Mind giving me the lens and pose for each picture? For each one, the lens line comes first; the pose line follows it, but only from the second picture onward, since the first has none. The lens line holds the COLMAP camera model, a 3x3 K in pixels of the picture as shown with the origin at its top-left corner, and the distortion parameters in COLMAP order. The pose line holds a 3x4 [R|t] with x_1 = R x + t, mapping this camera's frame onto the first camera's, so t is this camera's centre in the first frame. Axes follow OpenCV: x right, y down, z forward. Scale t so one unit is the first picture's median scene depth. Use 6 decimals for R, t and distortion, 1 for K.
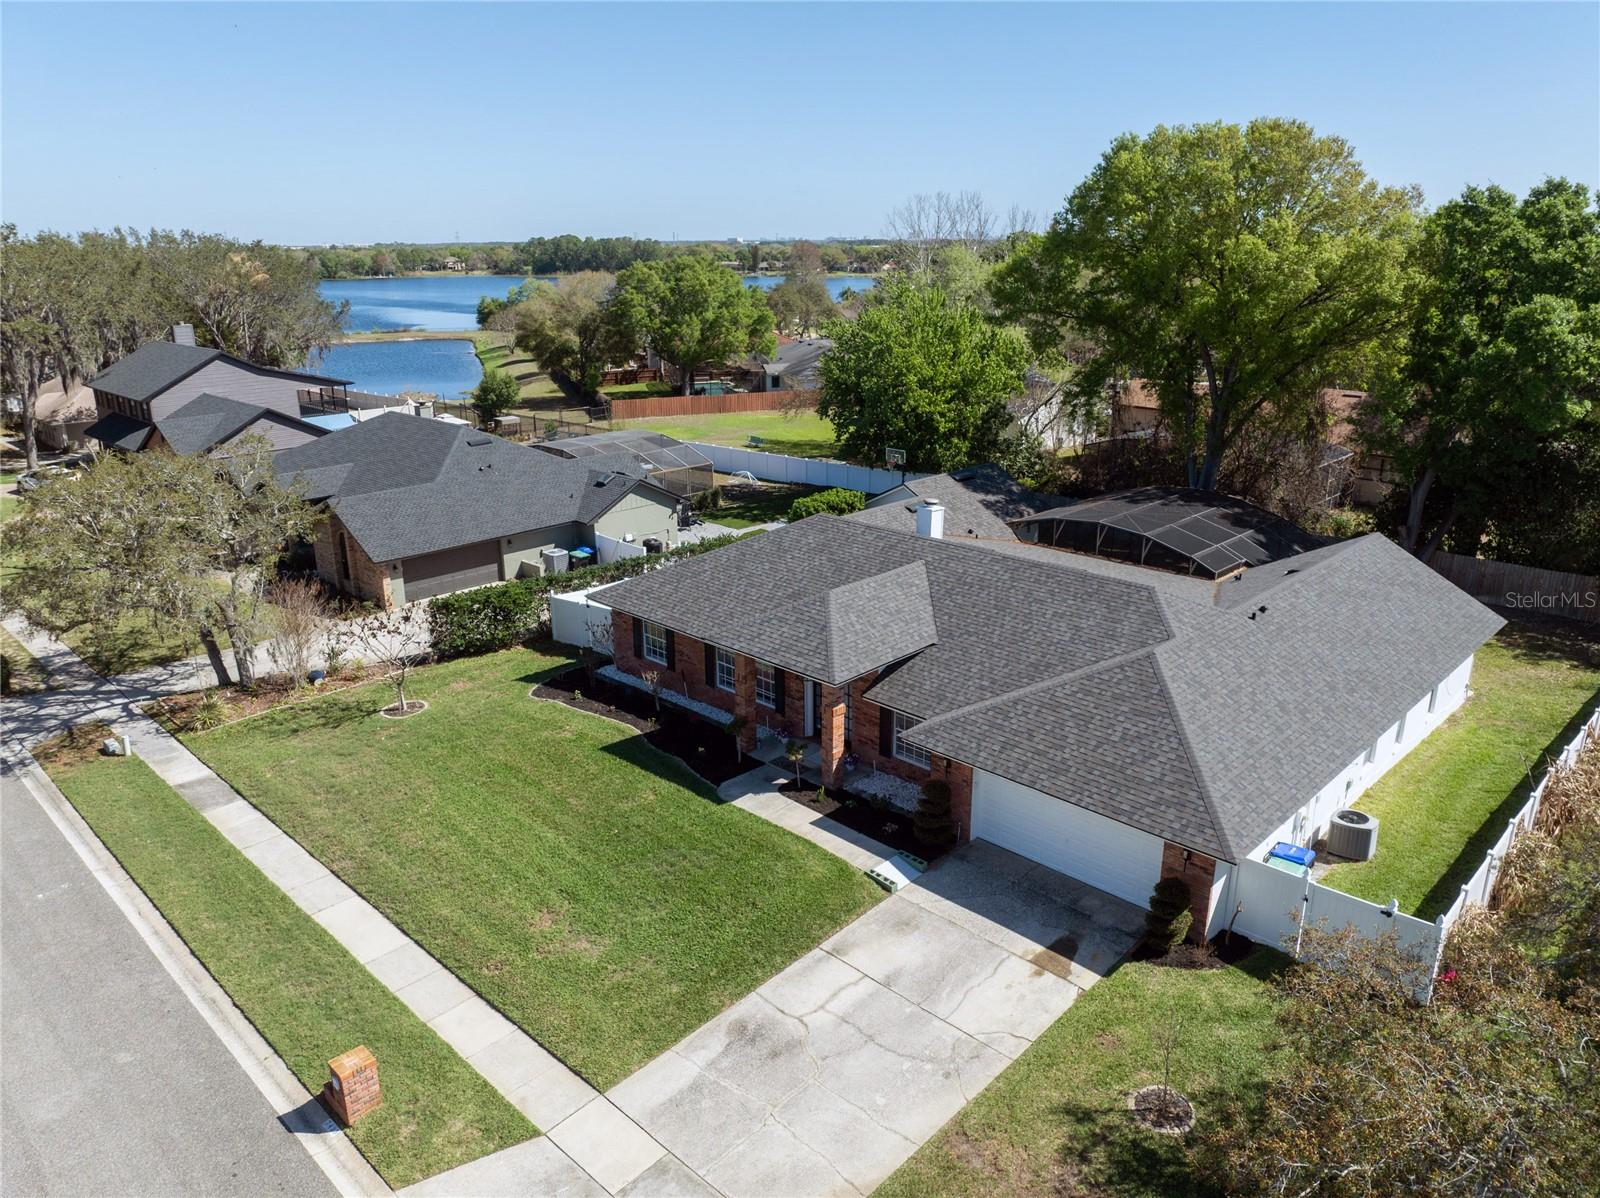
lens RADIAL K [[1126.6, 0, 802.1], [0, 1126.6, 594.8], [0, 0, 1]] dist [-0.040194, 0.005701]
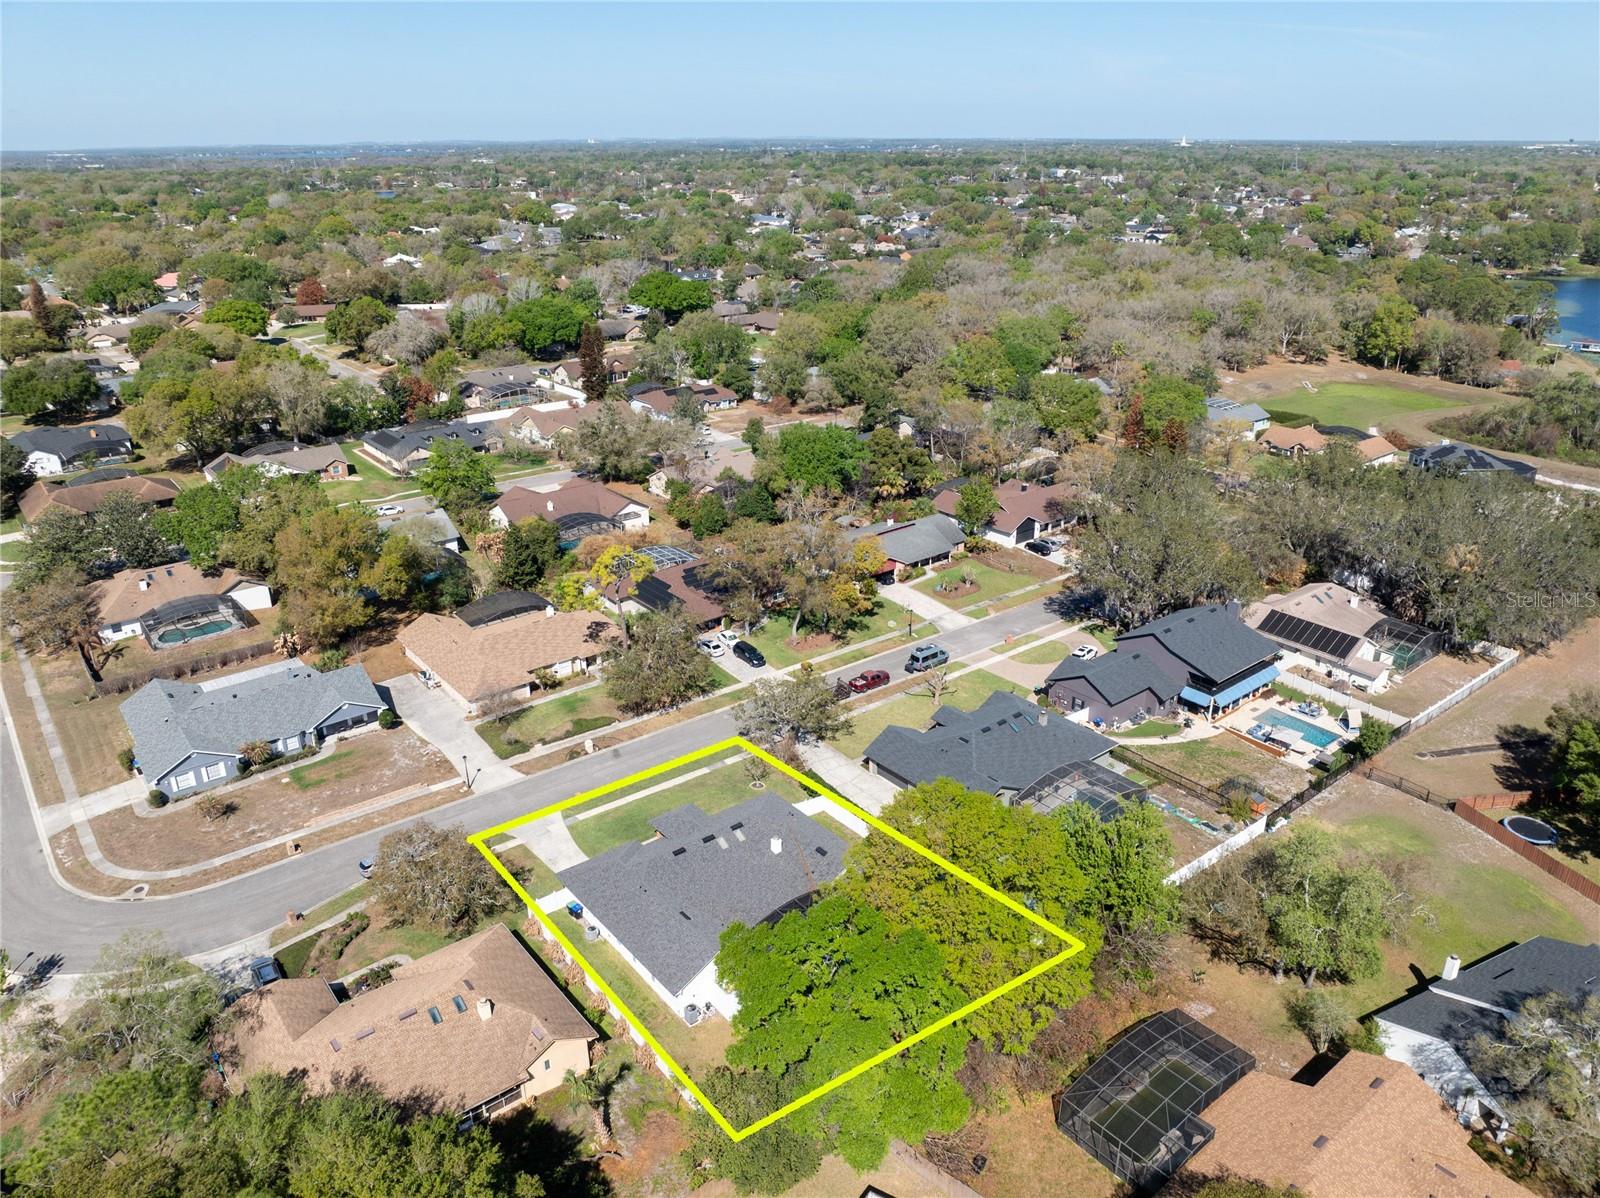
lens RADIAL K [[1124.7, 0, 804.9], [0, 1124.7, 594.4], [0, 0, 1]] dist [-0.050372, 0.001292]
pose [[-0.116096, 0.385017, -0.915578, 3.012601], [-0.295432, 0.866704, 0.401926, -2.175444], [0.948283, 0.317153, 0.013125, 1.158945]]
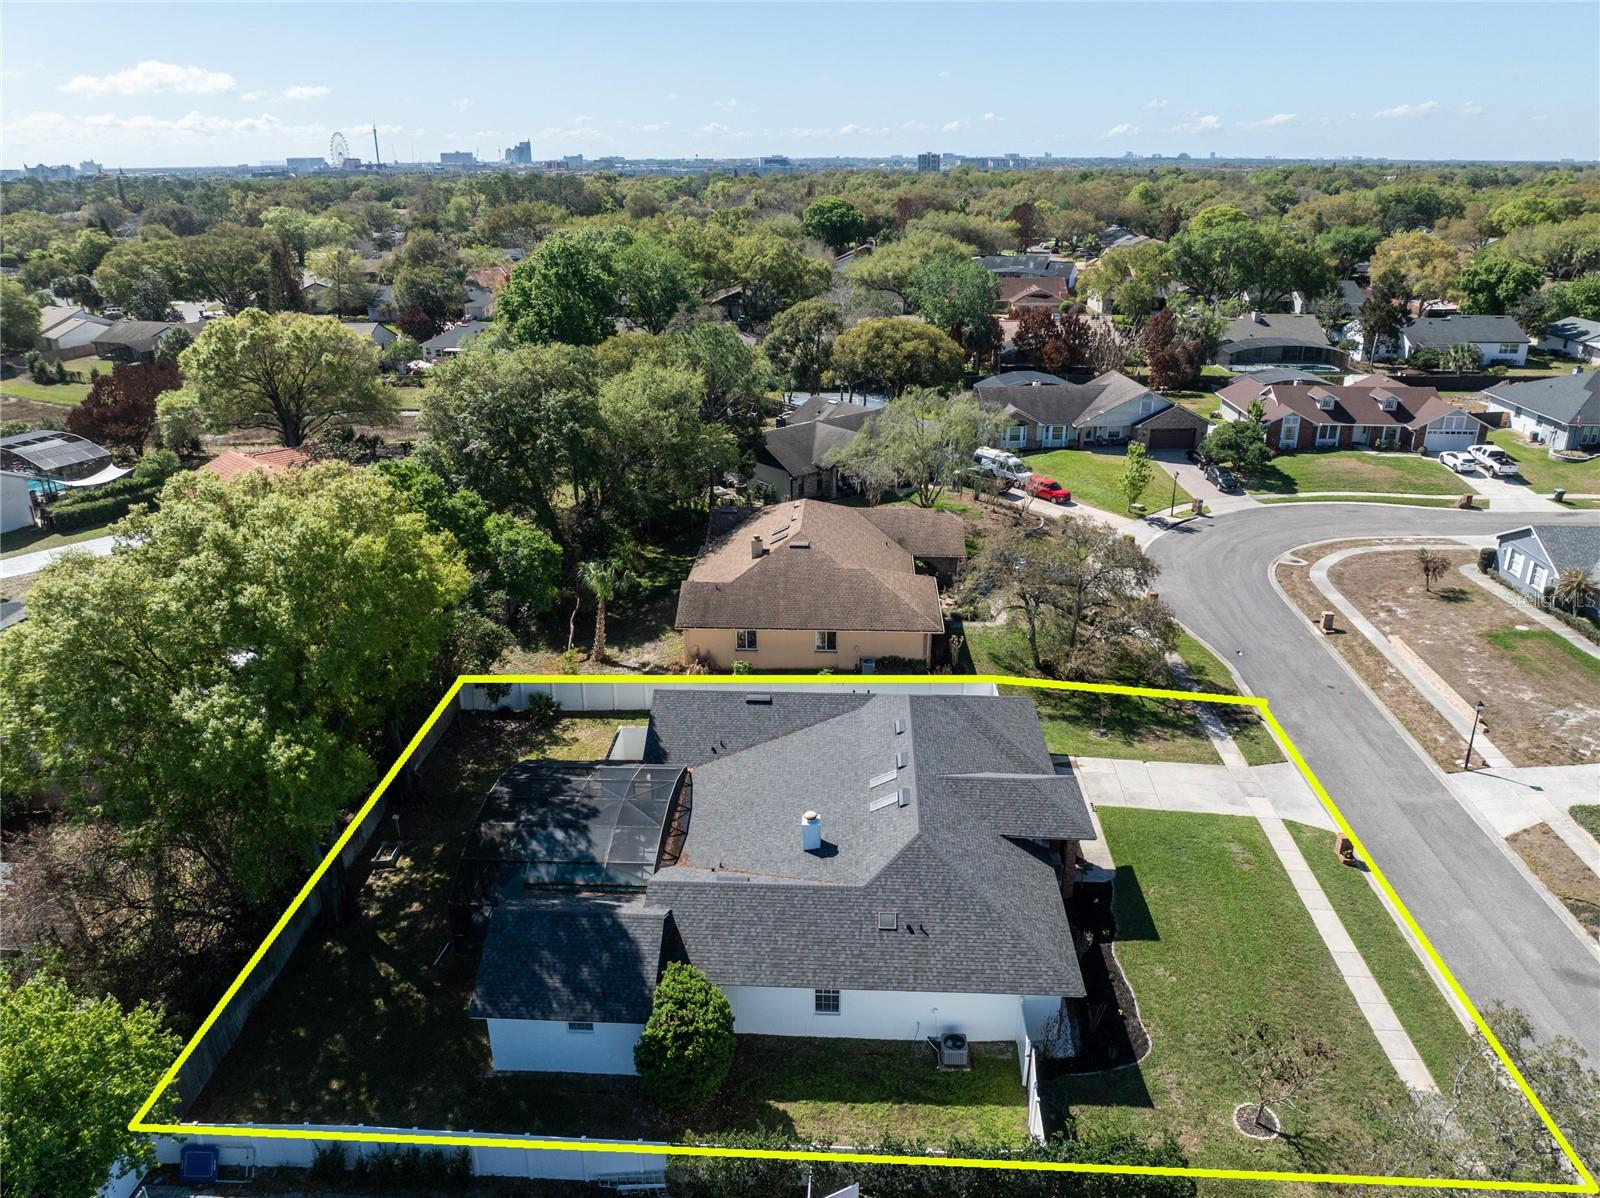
lens RADIAL K [[1129.7, 0, 798.9], [0, 1129.7, 585.0], [0, 0, 1]] dist [-0.036001, 0.002437]
pose [[-0.660563, -0.260273, 0.704211, -0.851534], [0.235071, 0.819120, 0.523244, -1.196696], [-0.713020, 0.511176, -0.479898, 1.959449]]
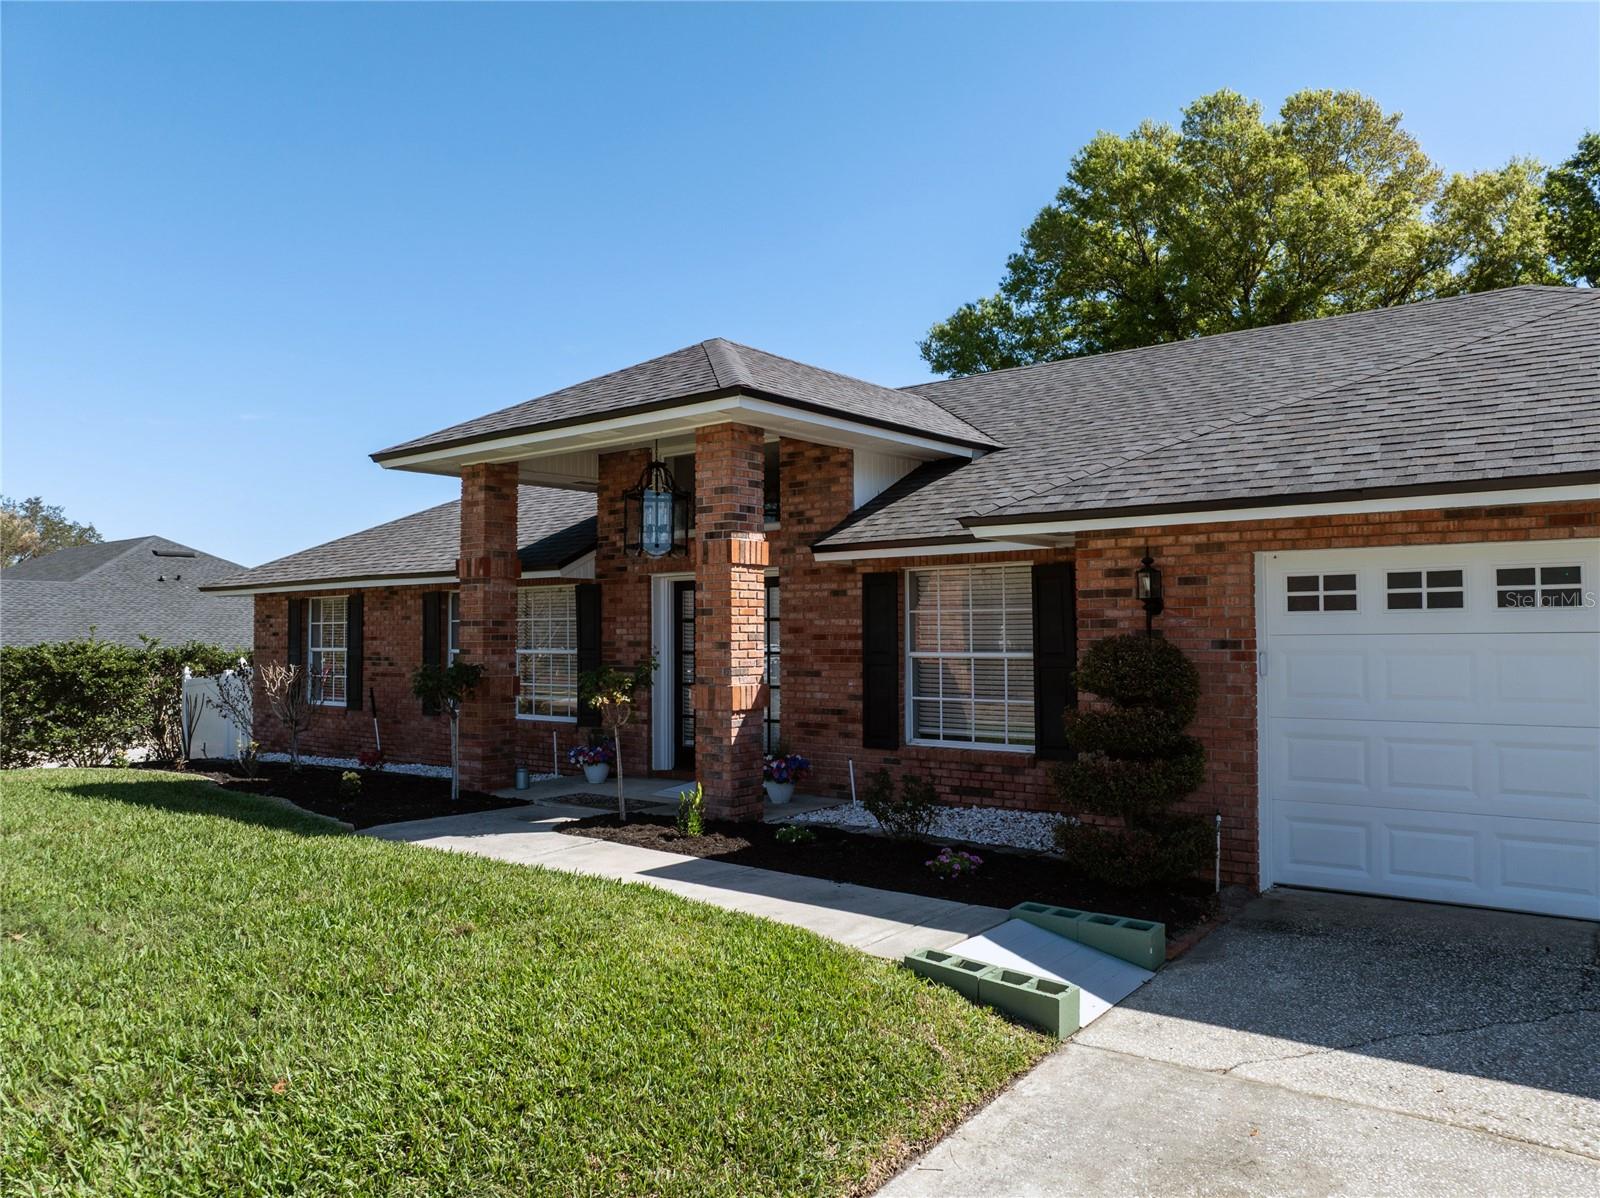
lens RADIAL K [[1126.6, 0, 802.1], [0, 1126.6, 594.8], [0, 0, 1]] dist [-0.040194, 0.005701]
pose [[0.994137, 0.007628, 0.107857, 0.013179], [0.029439, 0.940729, -0.337880, 0.224532], [-0.104041, 0.339075, 0.934989, 0.698251]]
